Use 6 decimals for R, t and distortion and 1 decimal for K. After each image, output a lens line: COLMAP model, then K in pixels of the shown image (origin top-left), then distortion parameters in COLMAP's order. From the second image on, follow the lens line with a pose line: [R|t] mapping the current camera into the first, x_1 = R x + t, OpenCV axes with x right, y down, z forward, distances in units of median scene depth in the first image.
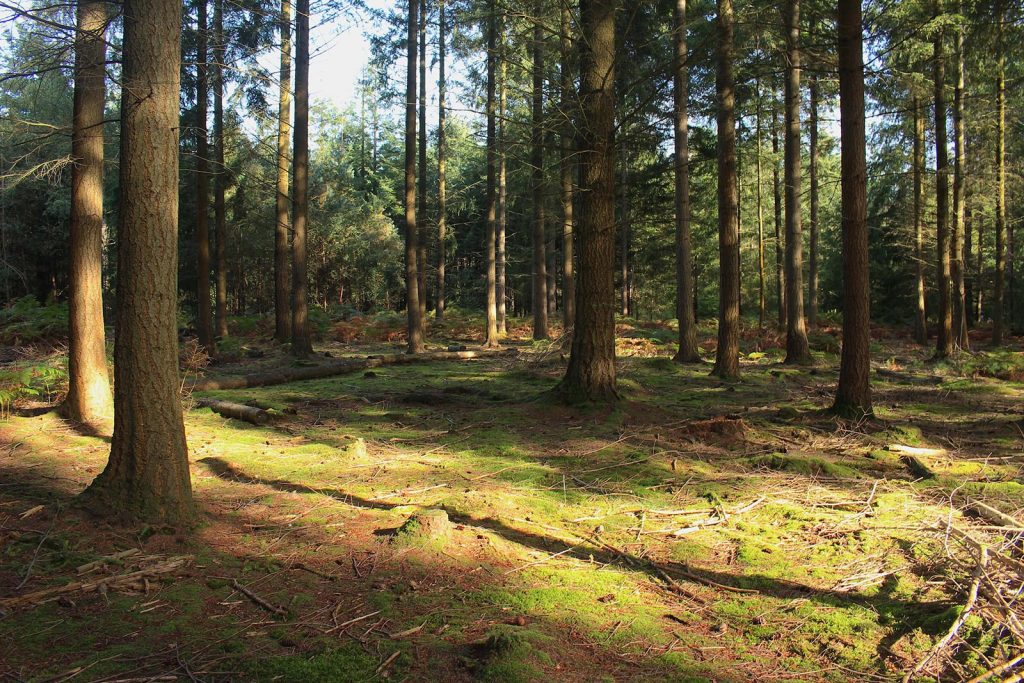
lens RADIAL K [[854.4, 0, 510.3], [0, 854.4, 334.8], [0, 0, 1]] dist [-0.182035, 0.182406]
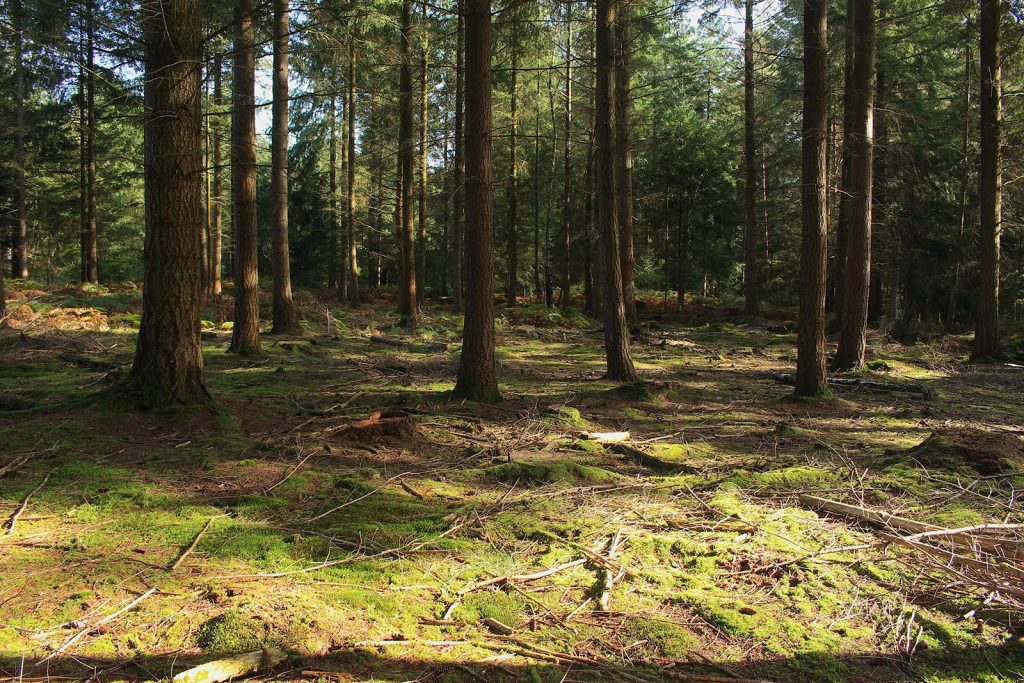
lens RADIAL K [[854.4, 0, 510.3], [0, 854.4, 334.8], [0, 0, 1]] dist [-0.182035, 0.182406]
pose [[0.756754, -0.035453, 0.652738, -0.156388], [0.005552, 0.998841, 0.047815, -0.014633], [-0.653676, -0.032560, 0.756074, 0.259116]]
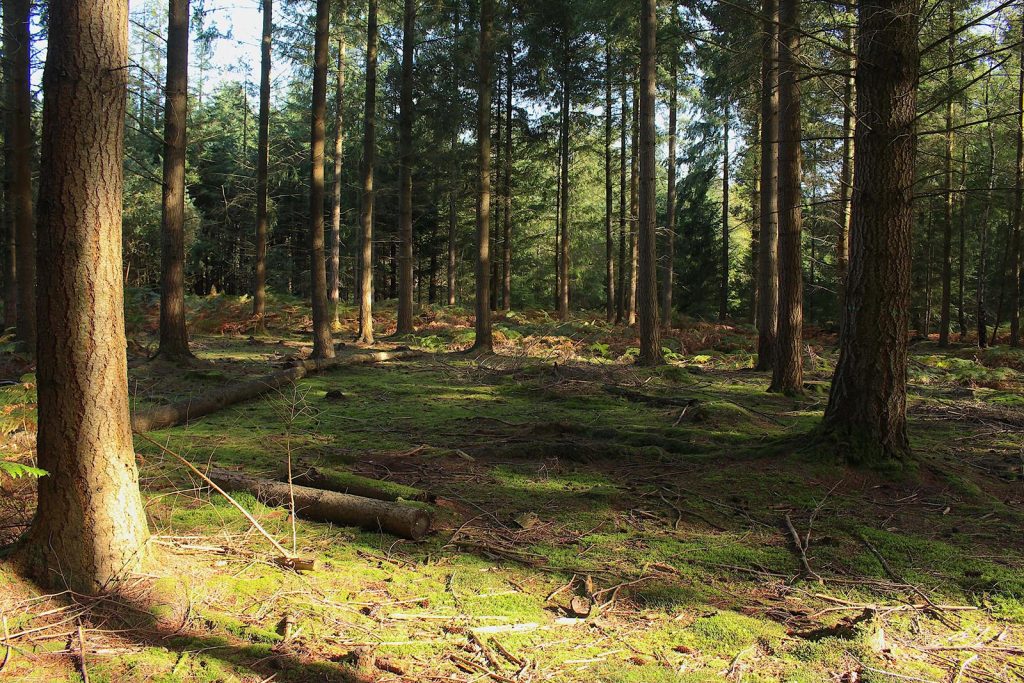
lens RADIAL K [[854.4, 0, 510.3], [0, 854.4, 334.8], [0, 0, 1]] dist [-0.182035, 0.182406]
pose [[0.953036, 0.010647, 0.302669, -0.375736], [-0.015551, 0.999784, 0.013796, -0.021447], [-0.302457, -0.017855, 0.952996, 0.475692]]
